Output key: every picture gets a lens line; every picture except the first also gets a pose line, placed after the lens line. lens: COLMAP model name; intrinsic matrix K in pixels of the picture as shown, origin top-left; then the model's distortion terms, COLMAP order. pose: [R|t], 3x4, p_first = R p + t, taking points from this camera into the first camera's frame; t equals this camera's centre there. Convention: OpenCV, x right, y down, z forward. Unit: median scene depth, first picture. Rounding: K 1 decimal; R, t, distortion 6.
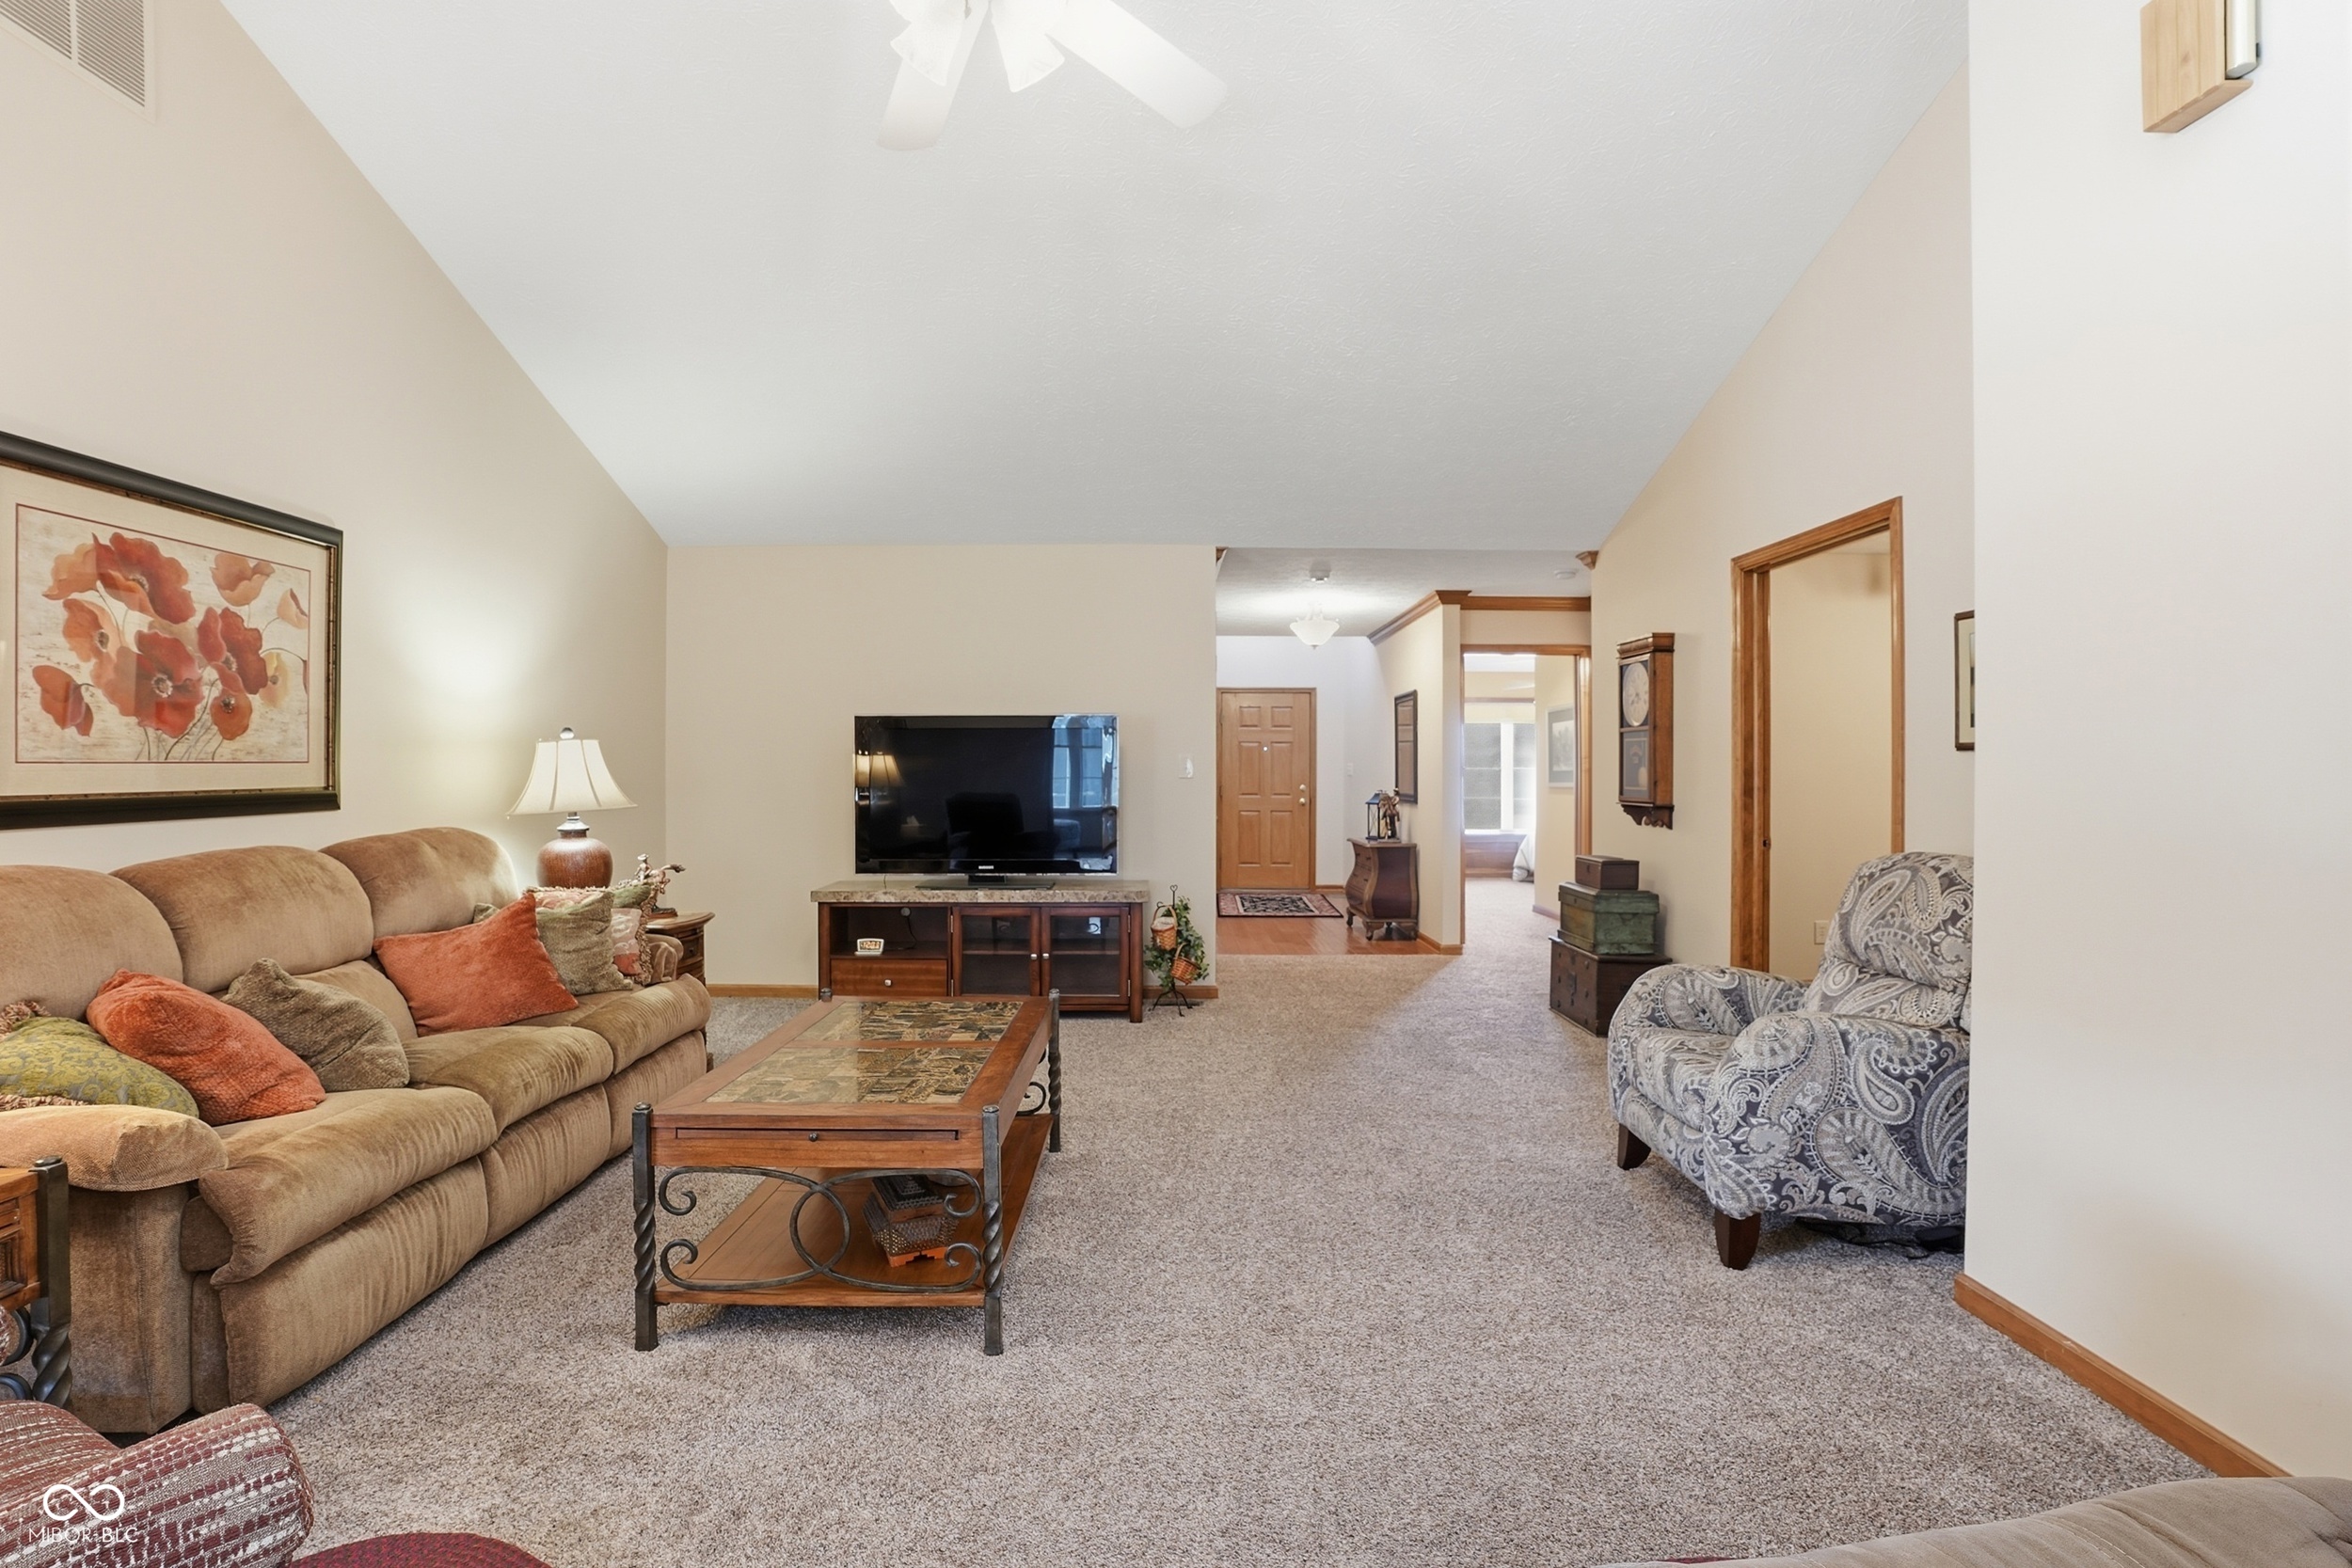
lens RADIAL K [[1081.8, 0, 1184.3], [0, 1081.8, 779.9], [0, 0, 1]] dist [-0.072735, 0.026597]
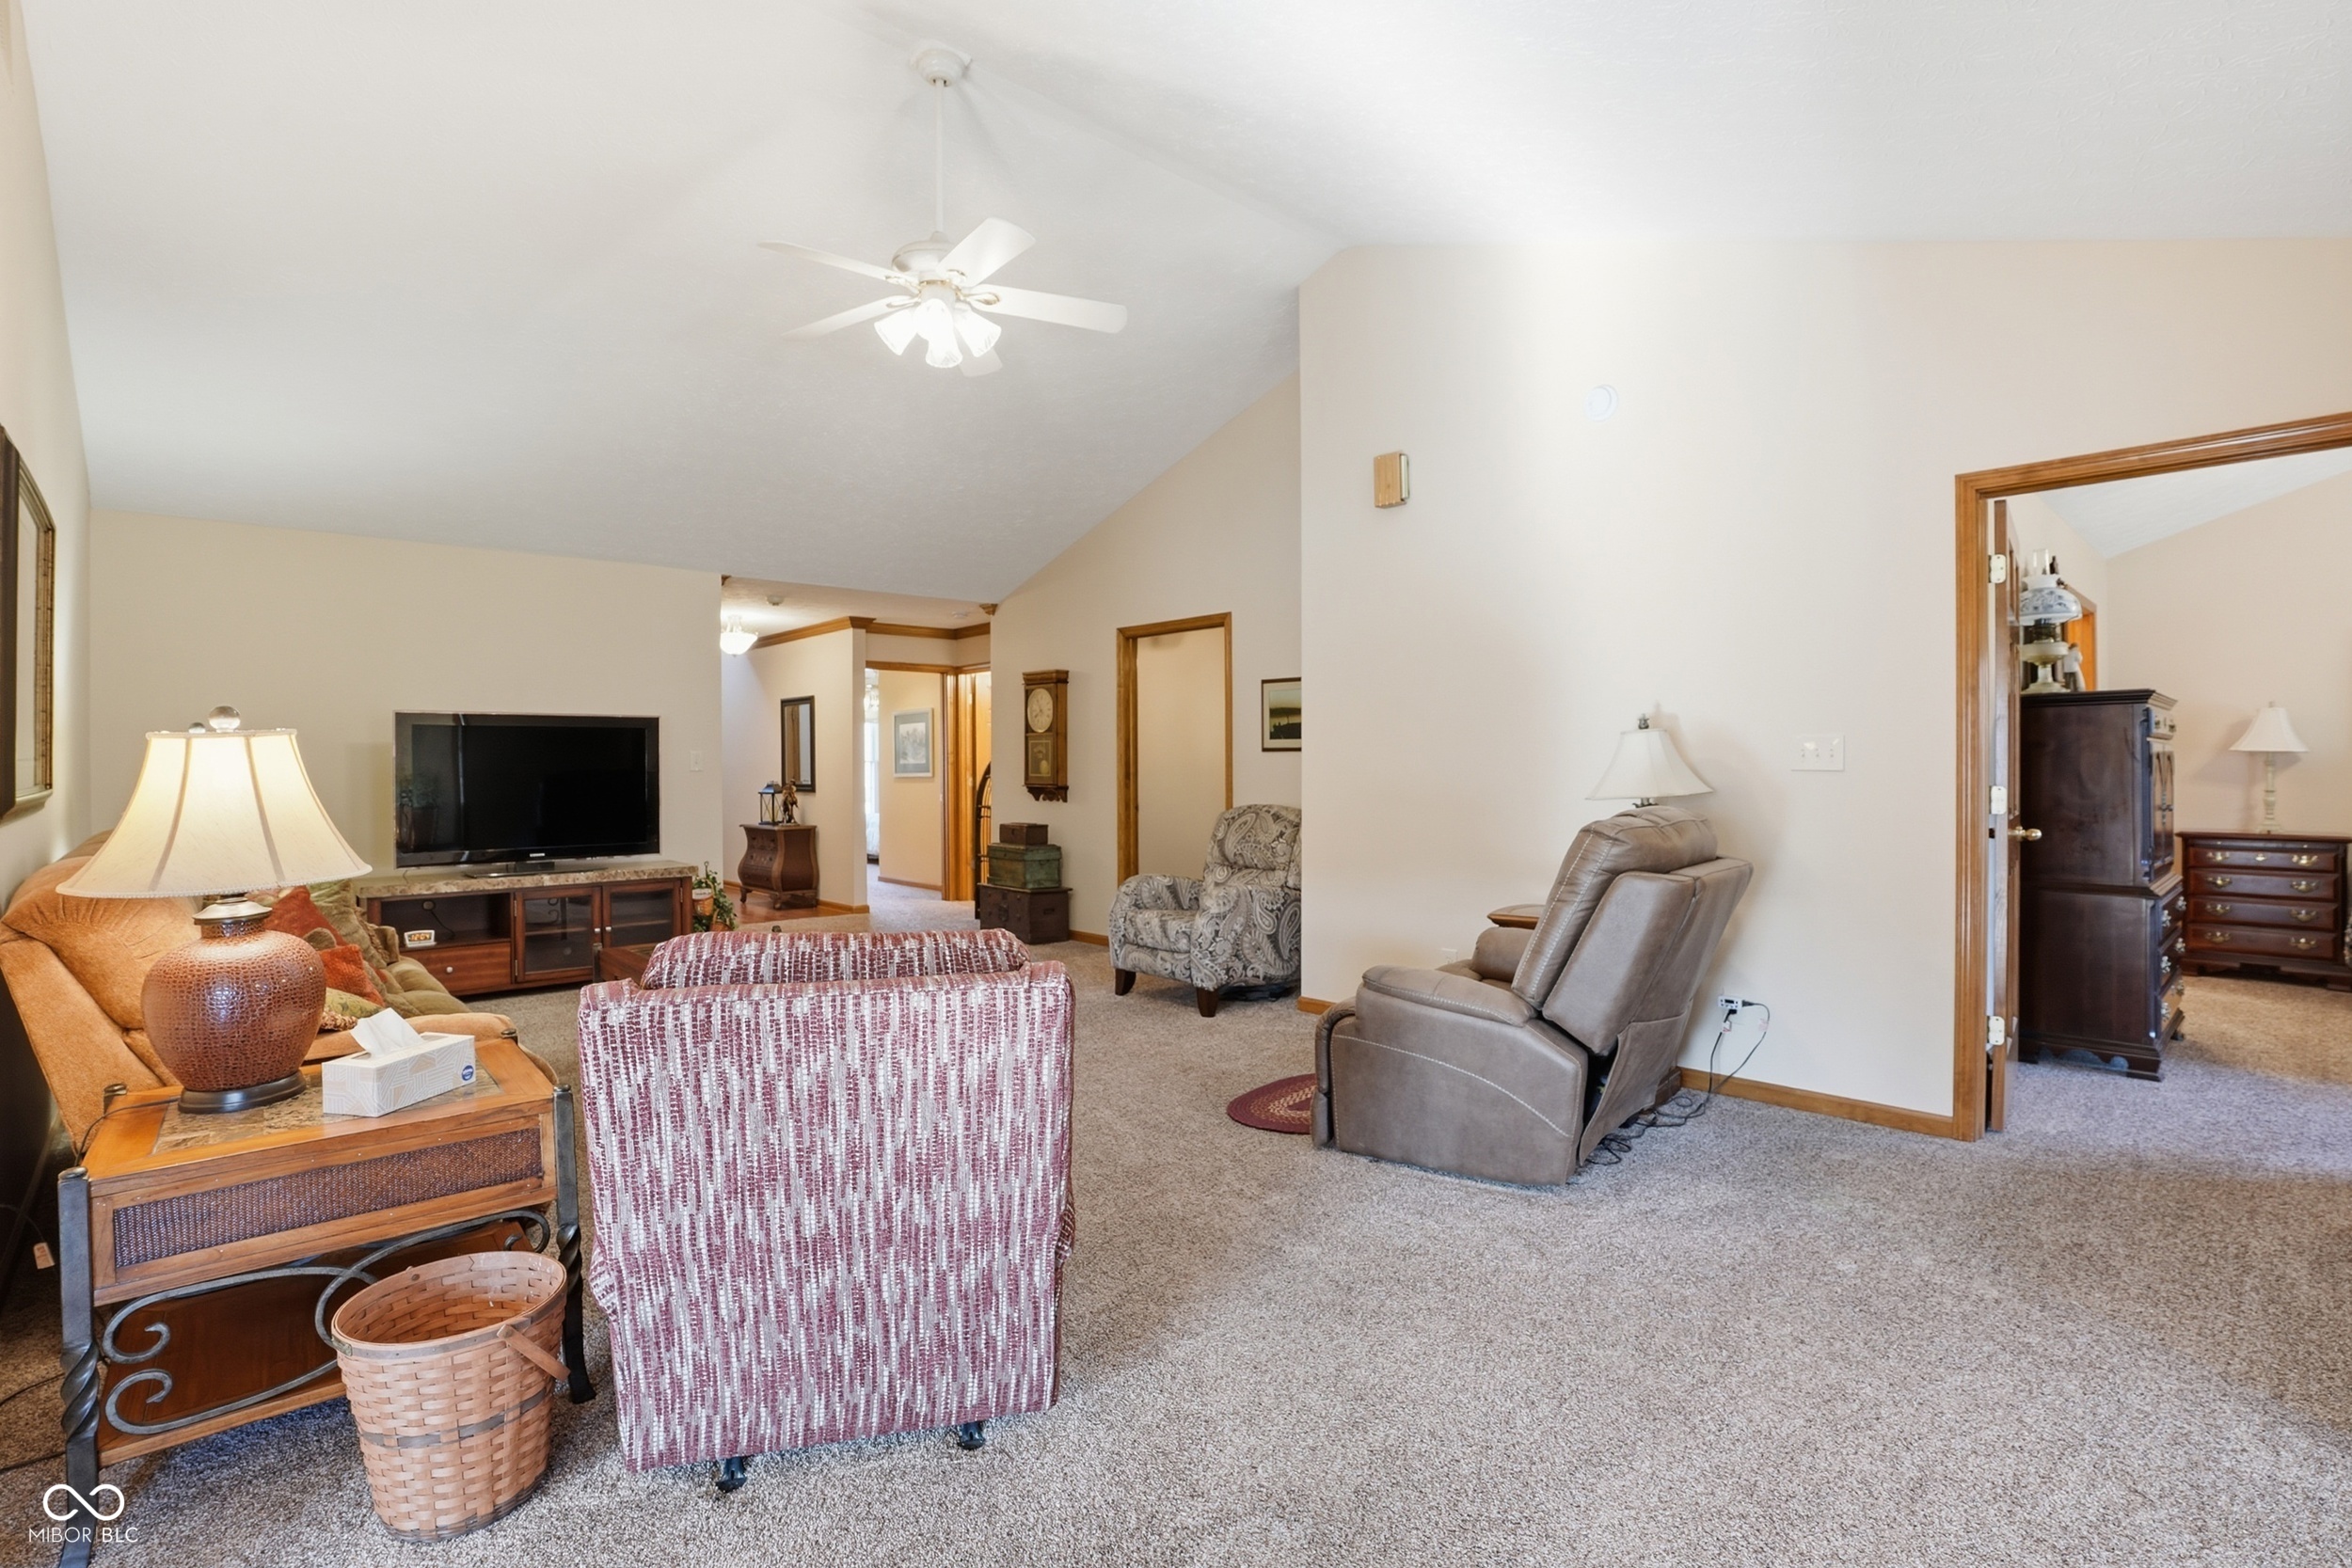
lens RADIAL K [[1102.2, 0, 1176.0], [0, 1102.2, 784.0], [0, 0, 1]] dist [-0.075676, 0.028862]
pose [[0.746053, -0.016204, 0.665689, -0.451768], [0.009361, 0.999860, 0.013847, 0.001060], [-0.665820, -0.004099, 0.746101, -0.248109]]
